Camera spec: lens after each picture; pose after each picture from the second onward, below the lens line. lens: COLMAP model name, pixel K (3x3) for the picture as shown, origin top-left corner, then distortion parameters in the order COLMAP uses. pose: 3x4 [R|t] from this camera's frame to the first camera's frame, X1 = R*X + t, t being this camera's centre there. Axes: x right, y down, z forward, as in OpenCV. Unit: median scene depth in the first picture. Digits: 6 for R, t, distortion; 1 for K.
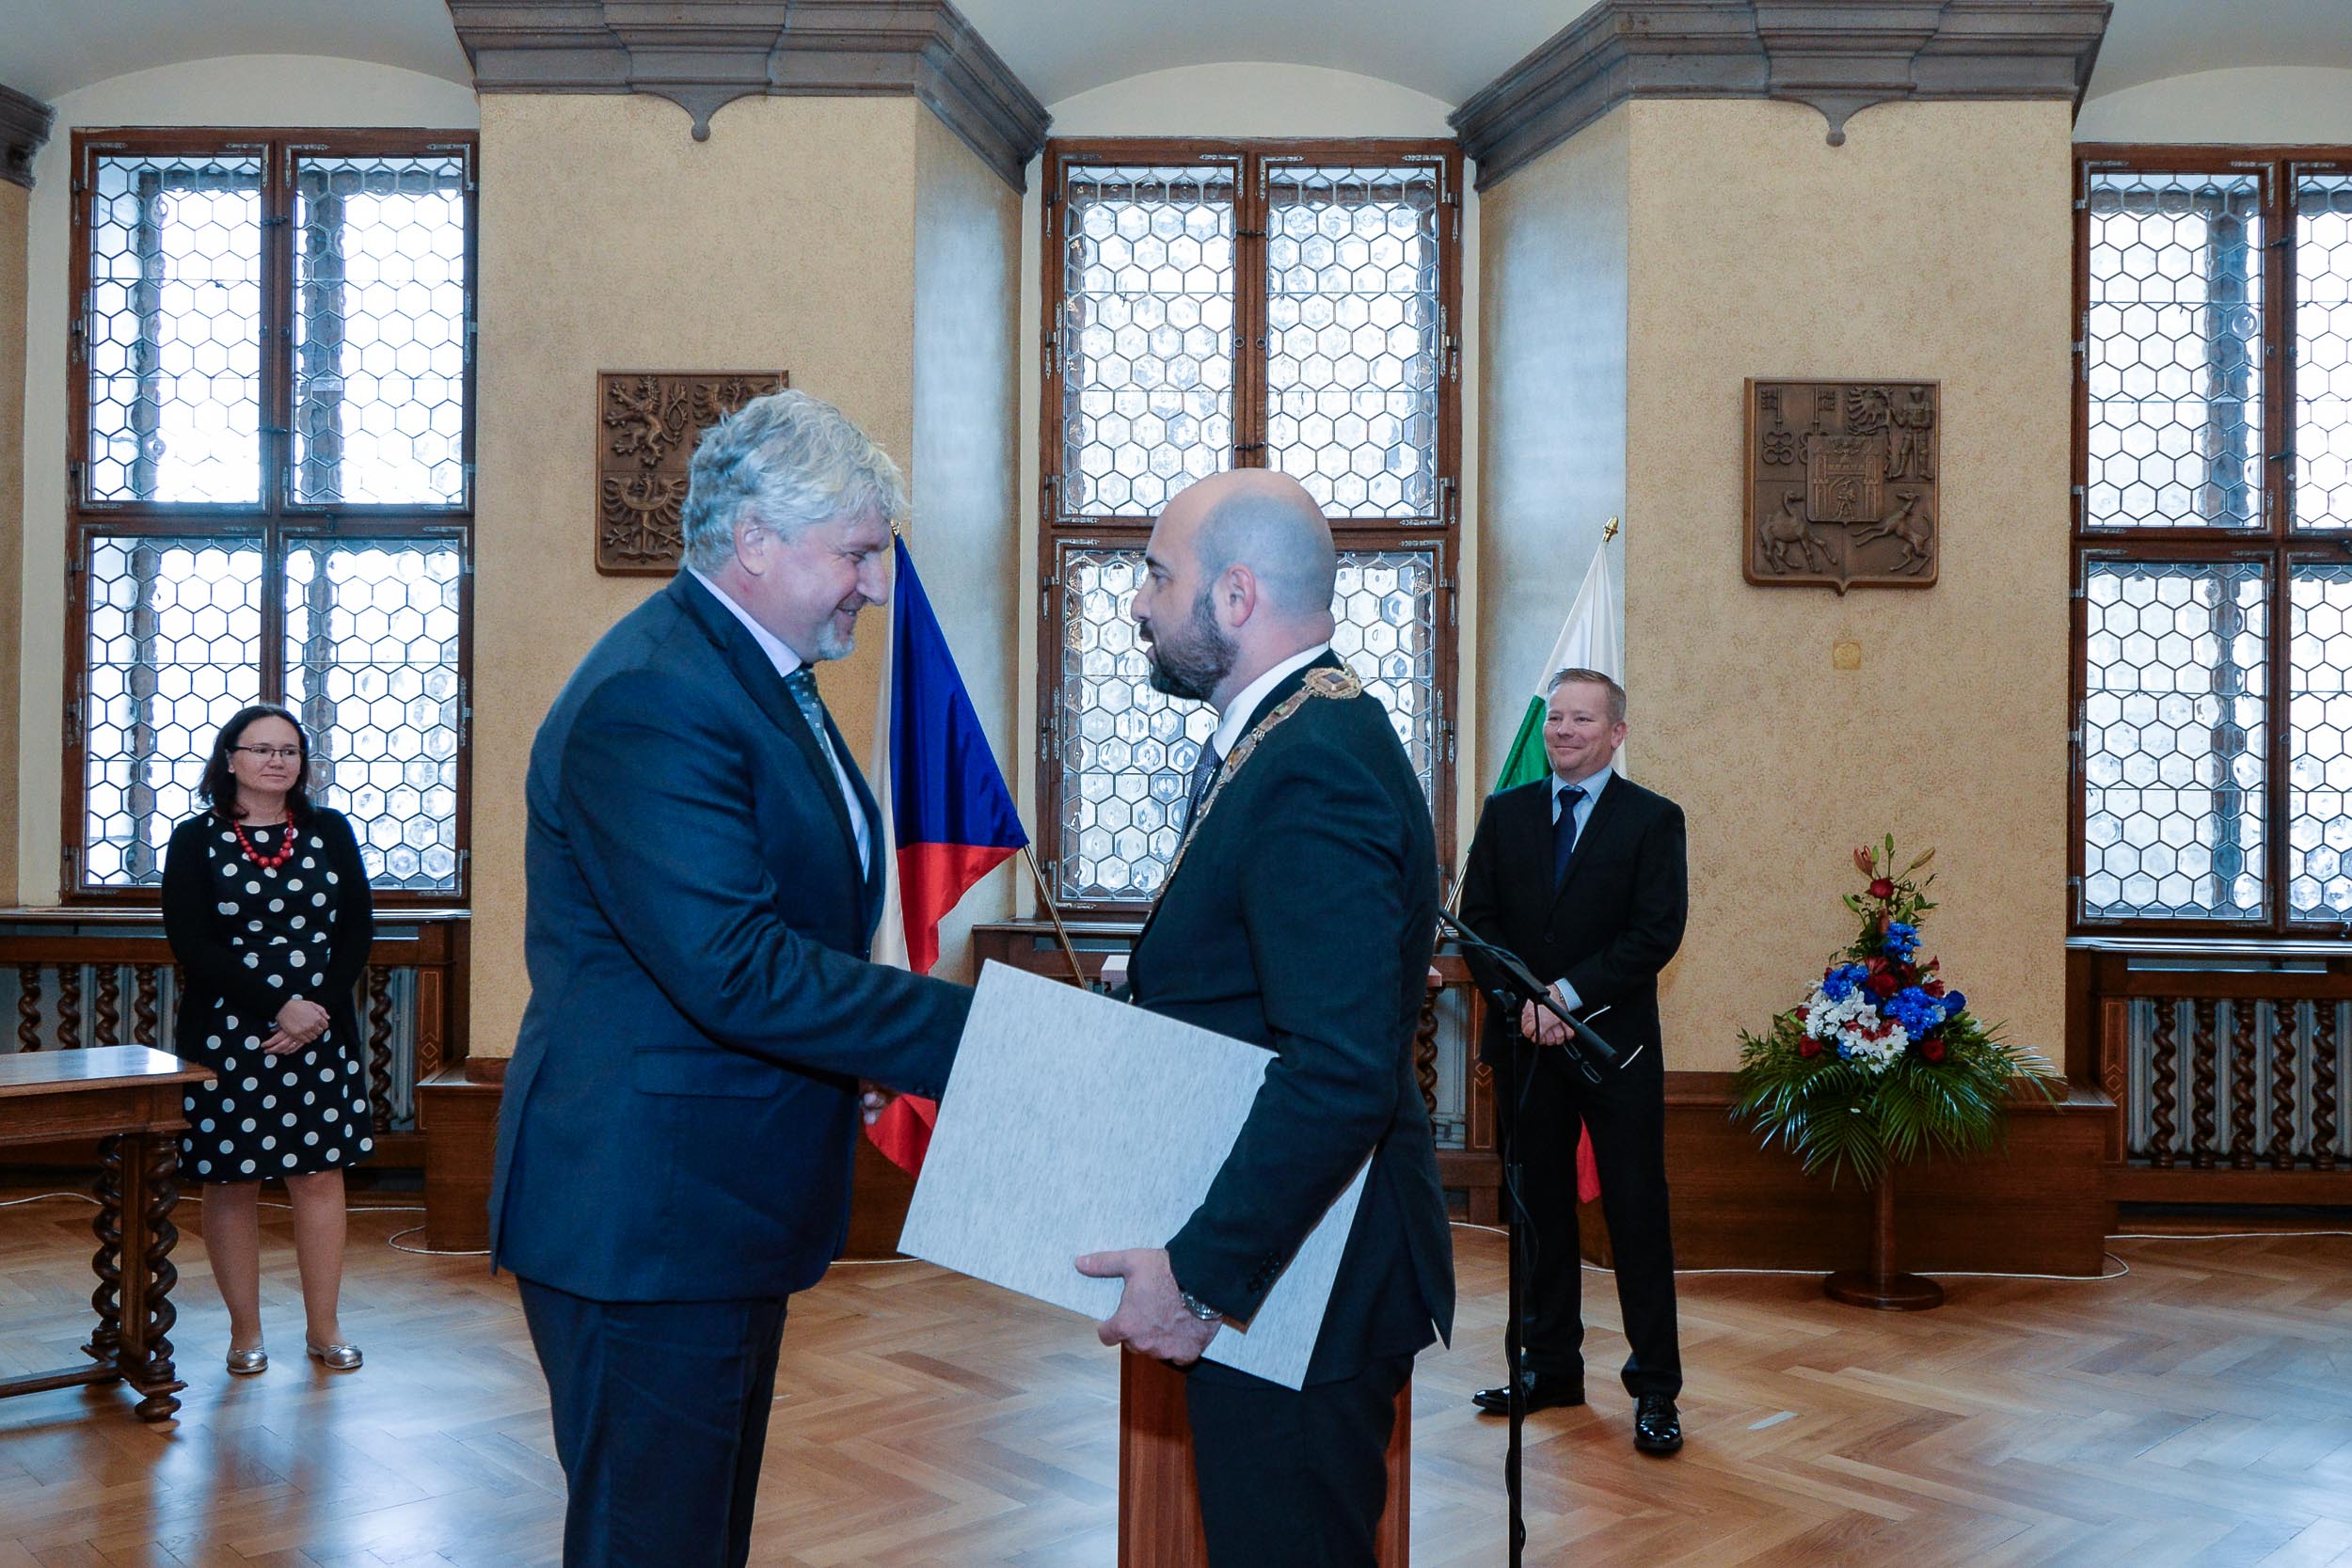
lens RADIAL K [[2044.3, 0, 1176.0], [0, 2044.3, 784.0], [0, 0, 1]] dist [0.006129, -0.025276]
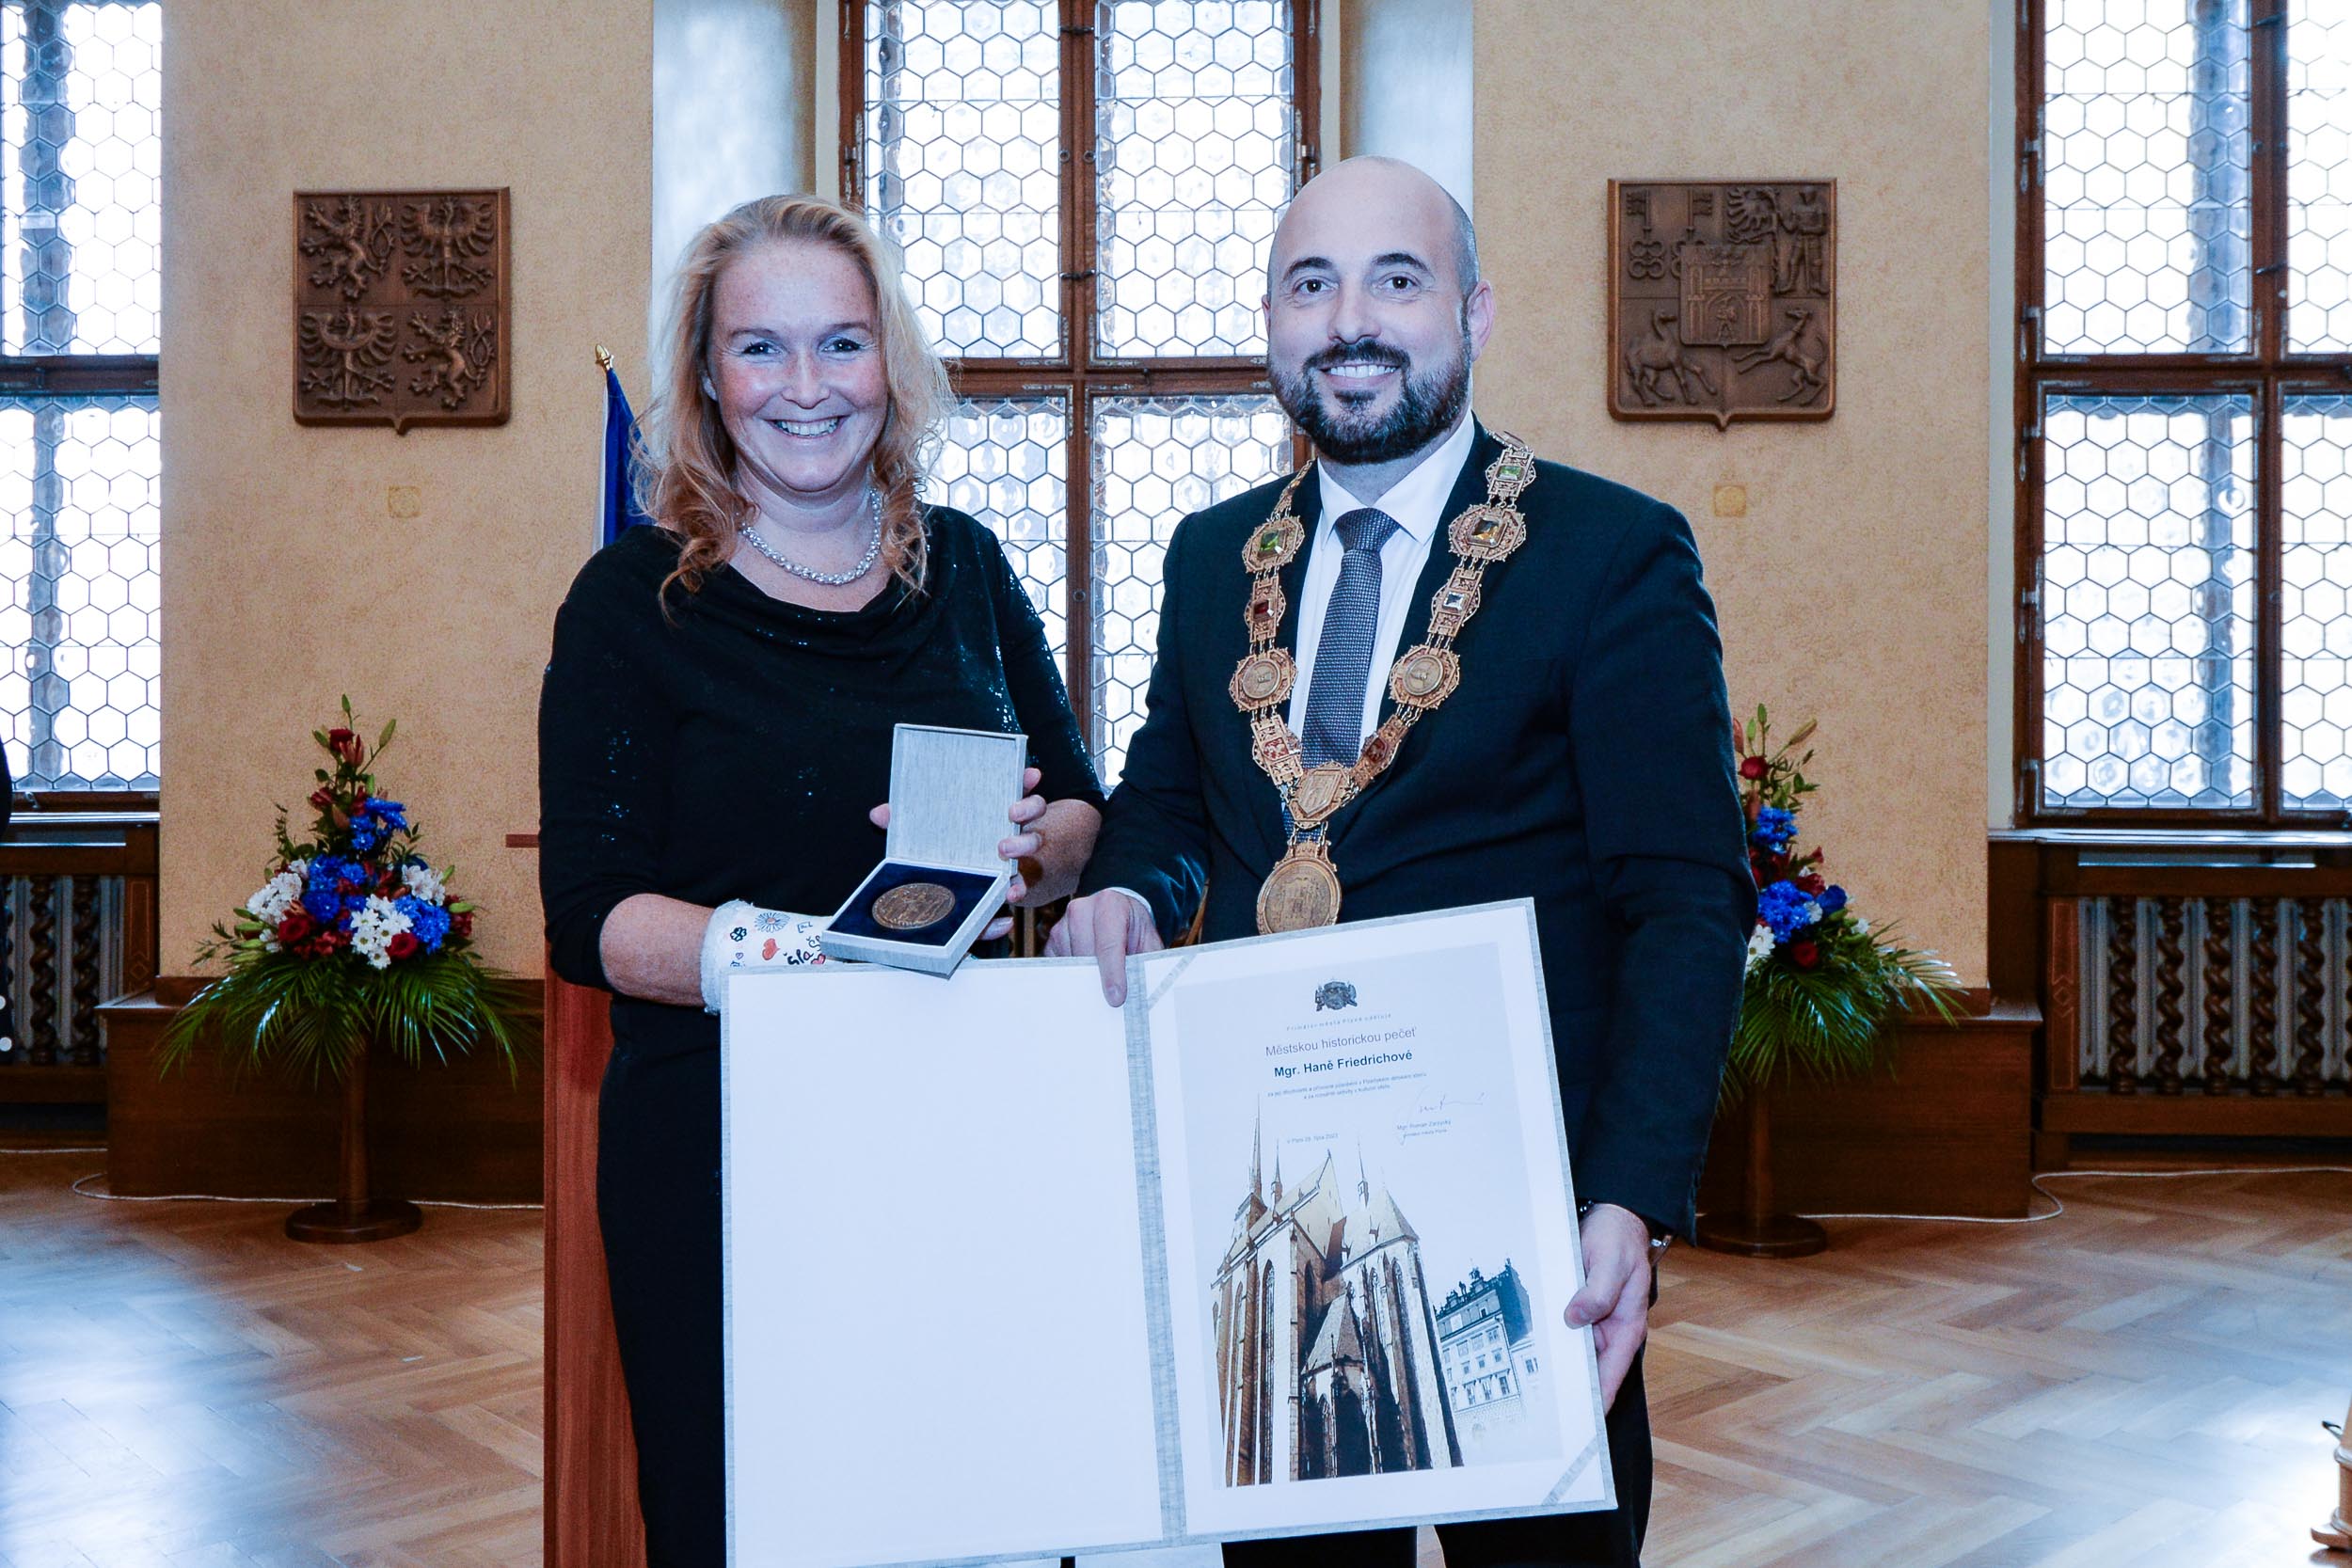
lens RADIAL K [[2245.0, 0, 1189.7], [0, 2245.0, 717.5], [0, 0, 1]] dist [0.002745, -0.018070]
pose [[0.999659, -0.008951, -0.024524, 0.114994], [0.009166, 0.999921, 0.008639, 0.017183], [0.024445, -0.008861, 0.999662, 0.045312]]
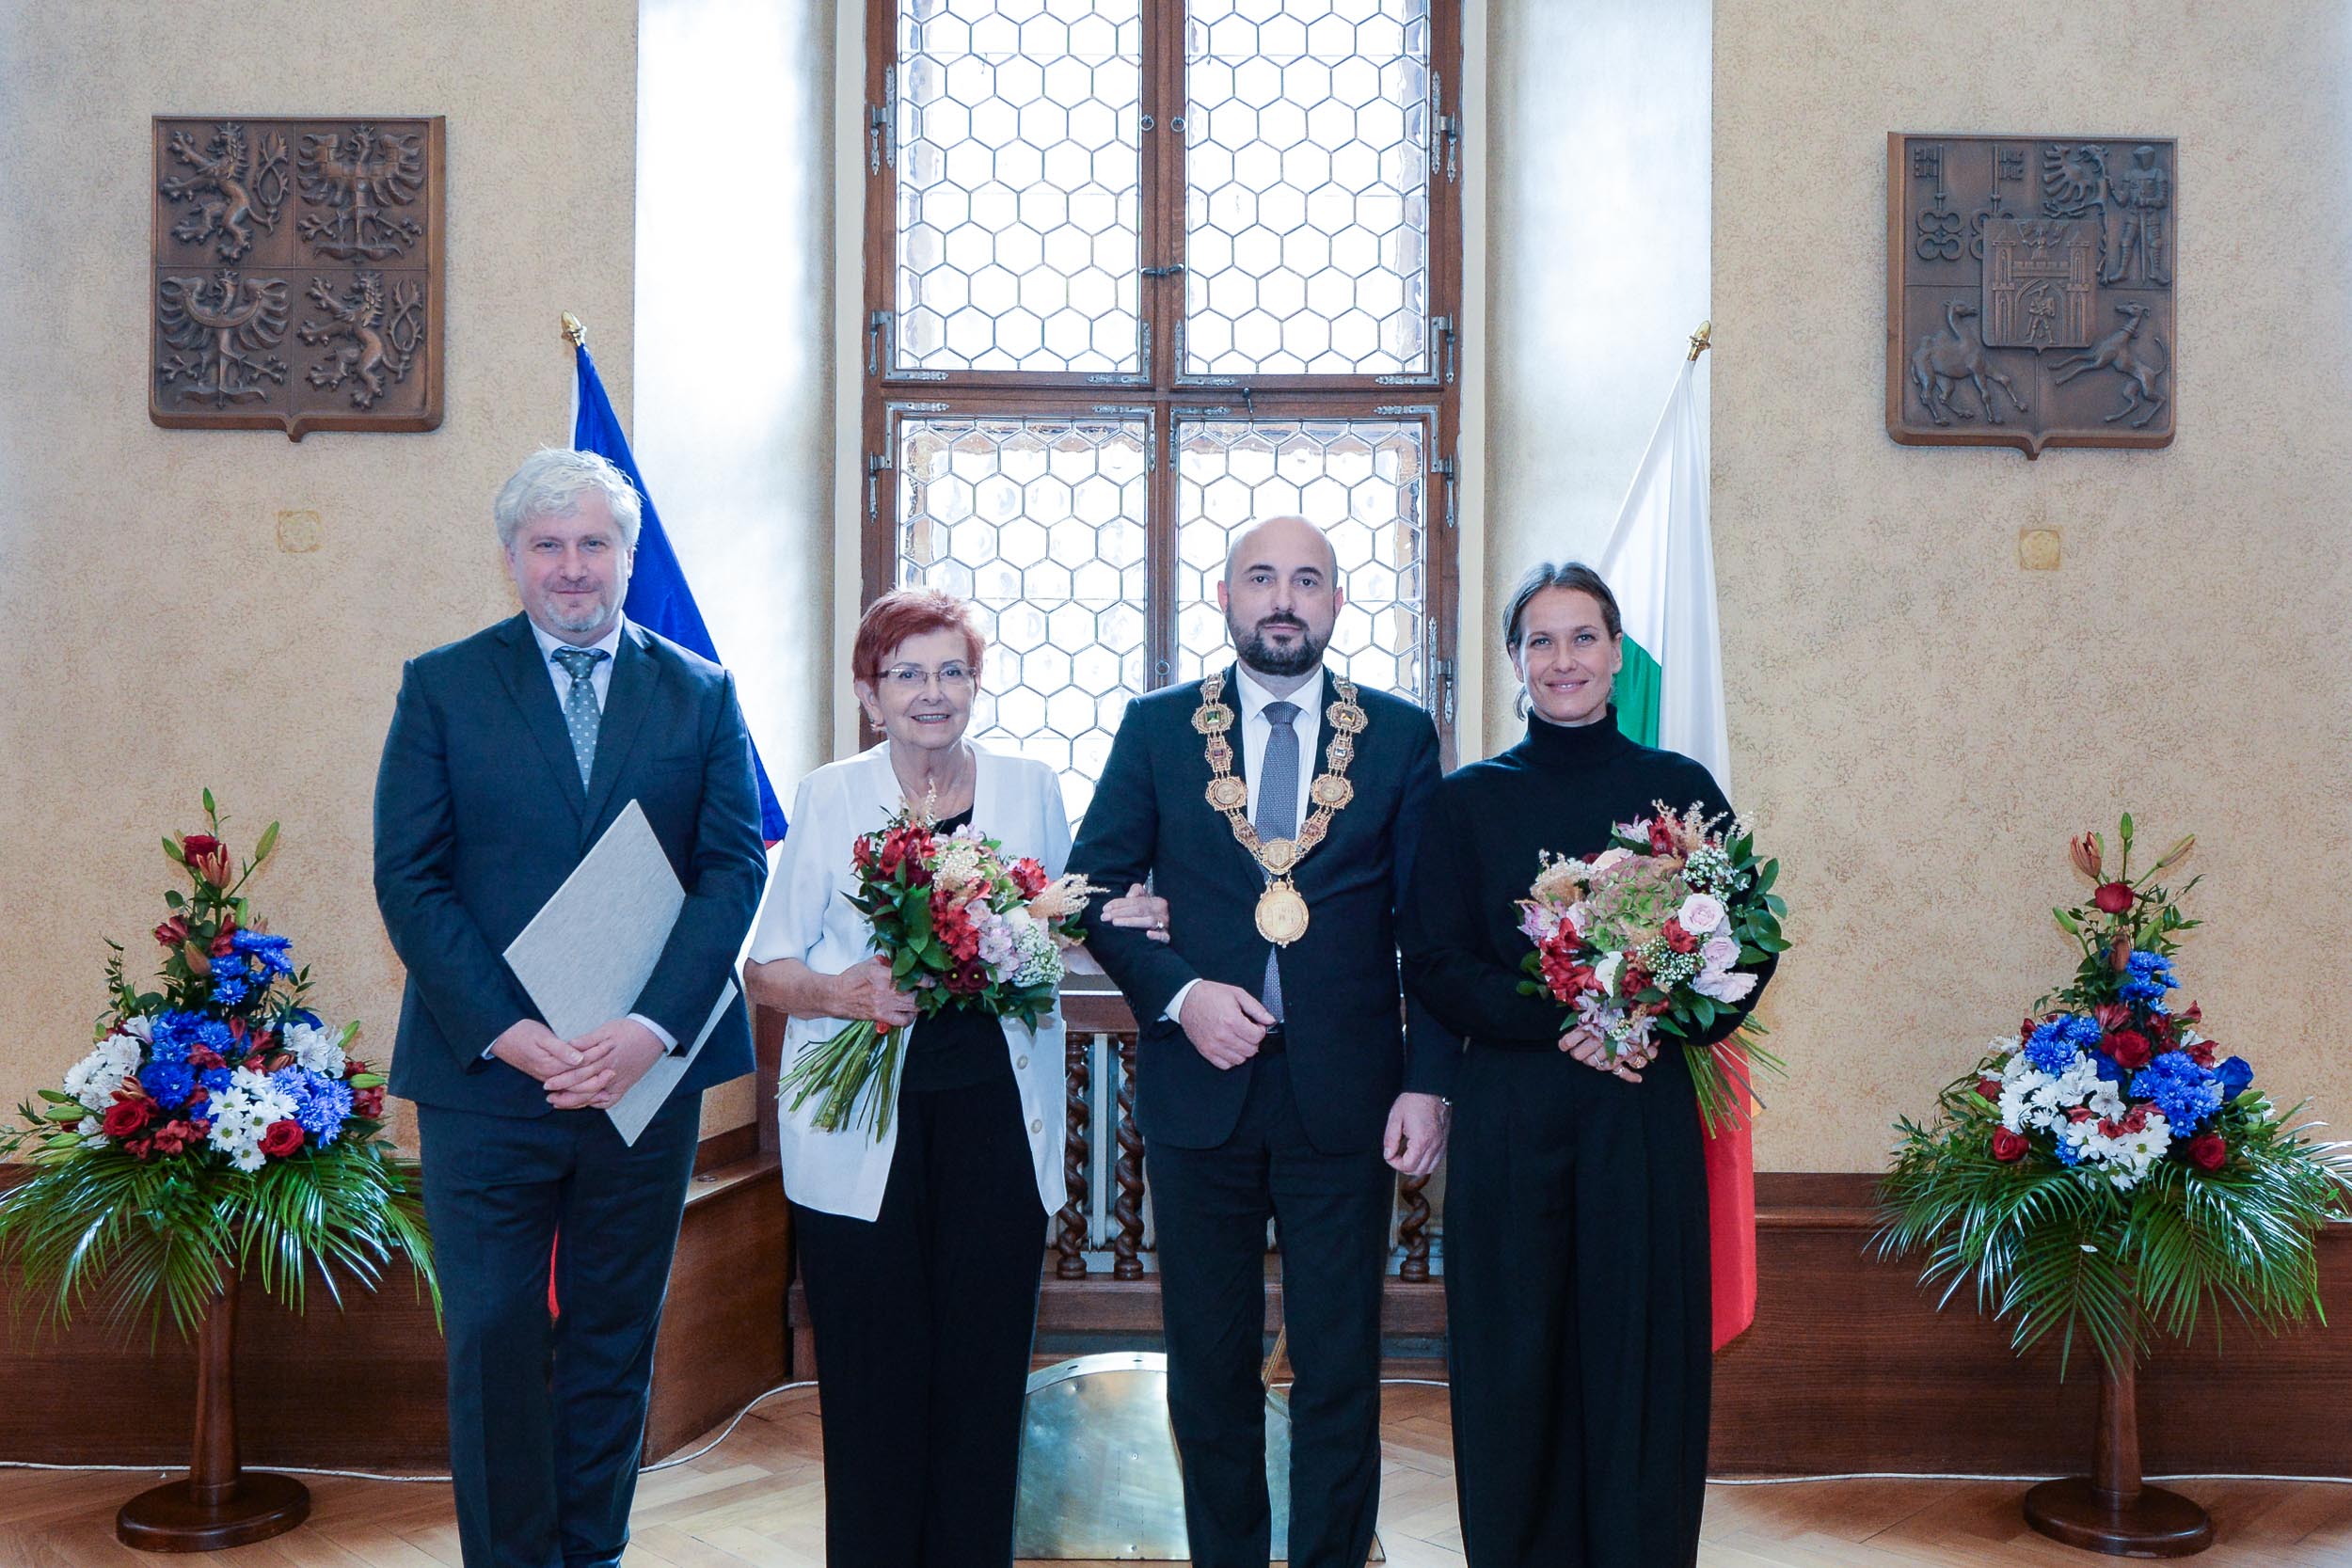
lens RADIAL K [[2114.1, 0, 1211.7], [0, 2114.1, 785.1], [0, 0, 1]] dist [0.001837, -0.015704]
pose [[0.999637, -0.002492, 0.026831, 0.036025], [0.002481, 0.999997, 0.000450, 0.012502], [-0.026832, -0.000383, 0.999640, 0.295983]]
